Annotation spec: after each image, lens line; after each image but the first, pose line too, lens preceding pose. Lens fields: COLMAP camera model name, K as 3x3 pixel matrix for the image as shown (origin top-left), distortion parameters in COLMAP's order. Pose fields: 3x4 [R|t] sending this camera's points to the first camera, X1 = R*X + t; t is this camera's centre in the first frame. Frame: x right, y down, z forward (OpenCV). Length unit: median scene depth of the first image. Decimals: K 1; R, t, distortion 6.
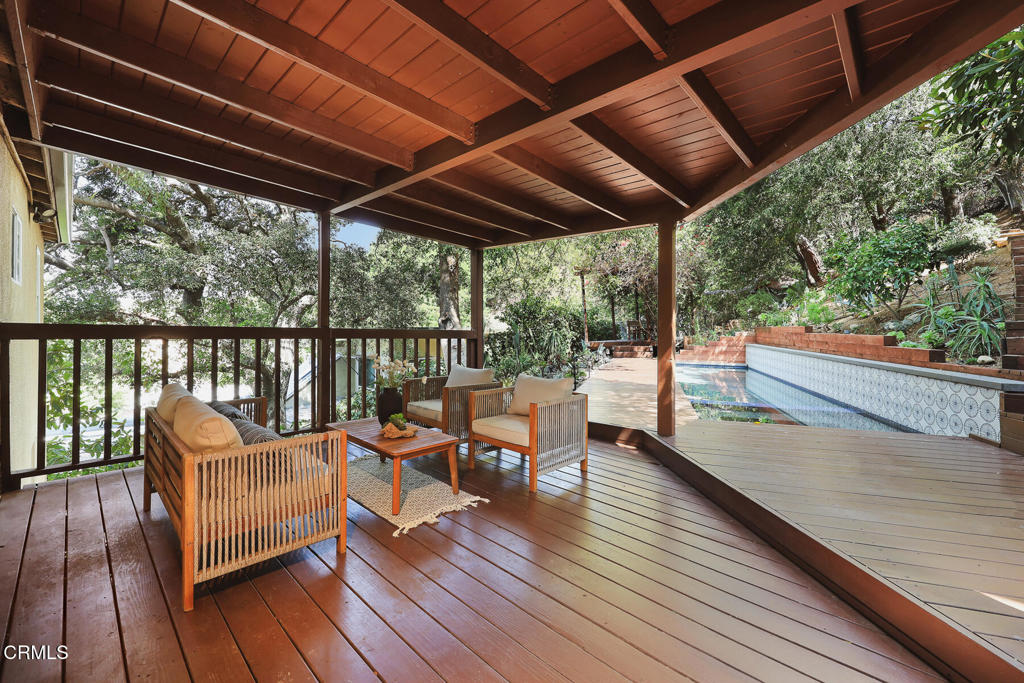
lens RADIAL K [[427.6, 0, 495.1], [0, 427.6, 324.8], [0, 0, 1]] dist [0.001231, 0.000018]
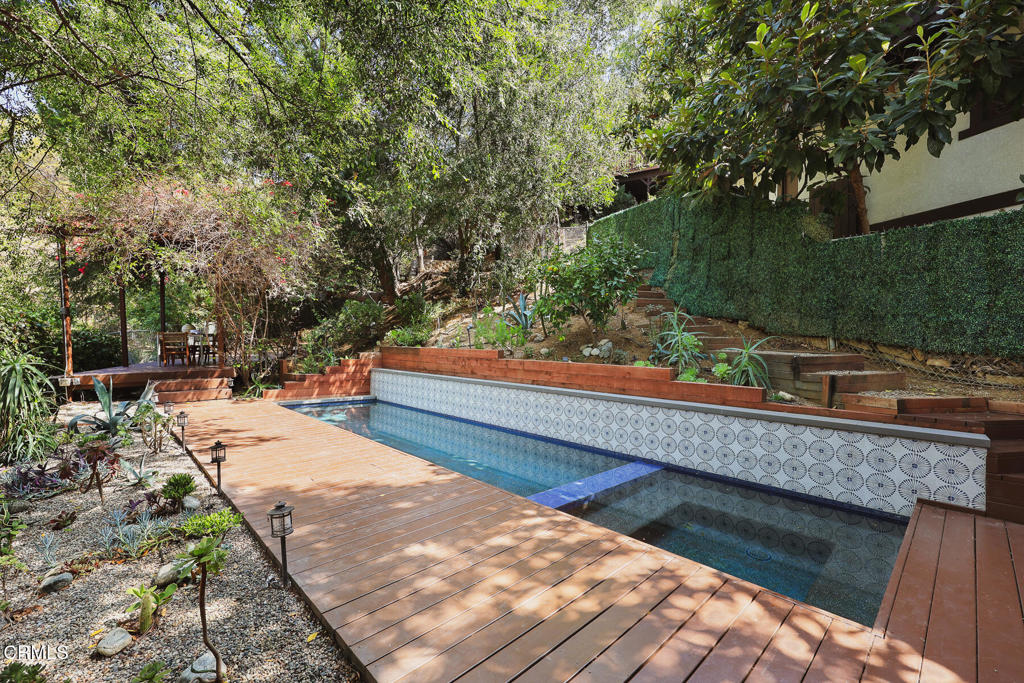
lens RADIAL K [[440.2, 0, 512.0], [0, 440.2, 341.5], [0, 0, 1]] dist [0.000466, 0.000079]
pose [[0.457496, 0.002255, 0.889209, -0.016667], [-0.017343, 0.999829, 0.006388, -0.025991], [-0.889042, -0.018344, 0.457457, 0.780228]]
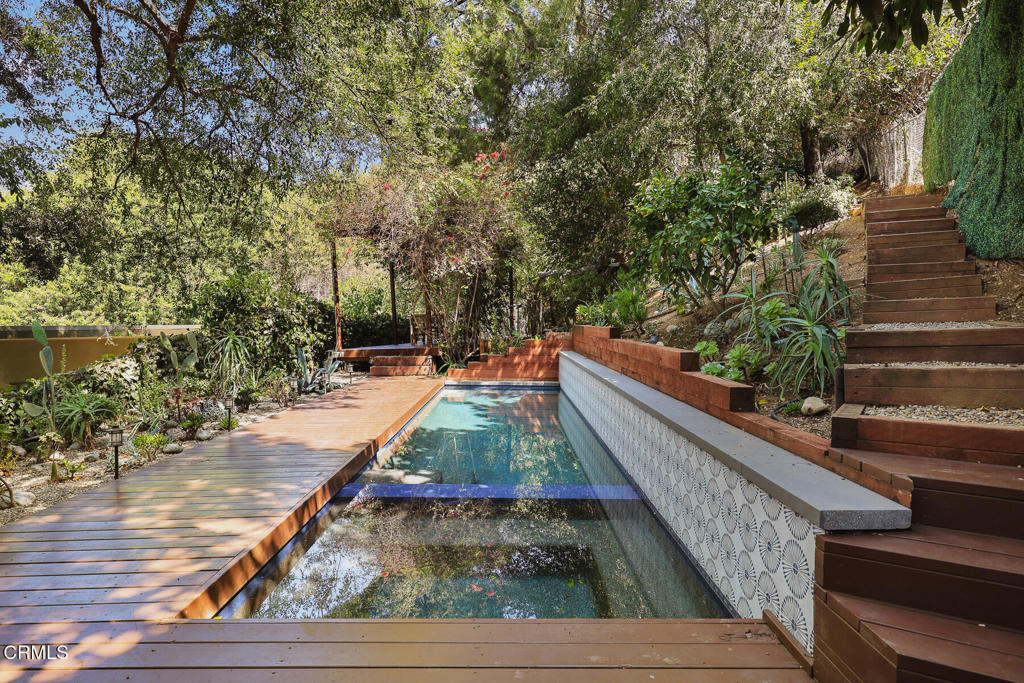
lens RADIAL K [[579.5, 0, 513.4], [0, 579.5, 362.9], [0, 0, 1]] dist [-0.000287, 0.000192]
pose [[0.944725, -0.030894, 0.326404, 0.411258], [0.004220, 0.996614, 0.082115, -0.019683], [-0.327835, -0.076199, 0.941657, 0.332467]]
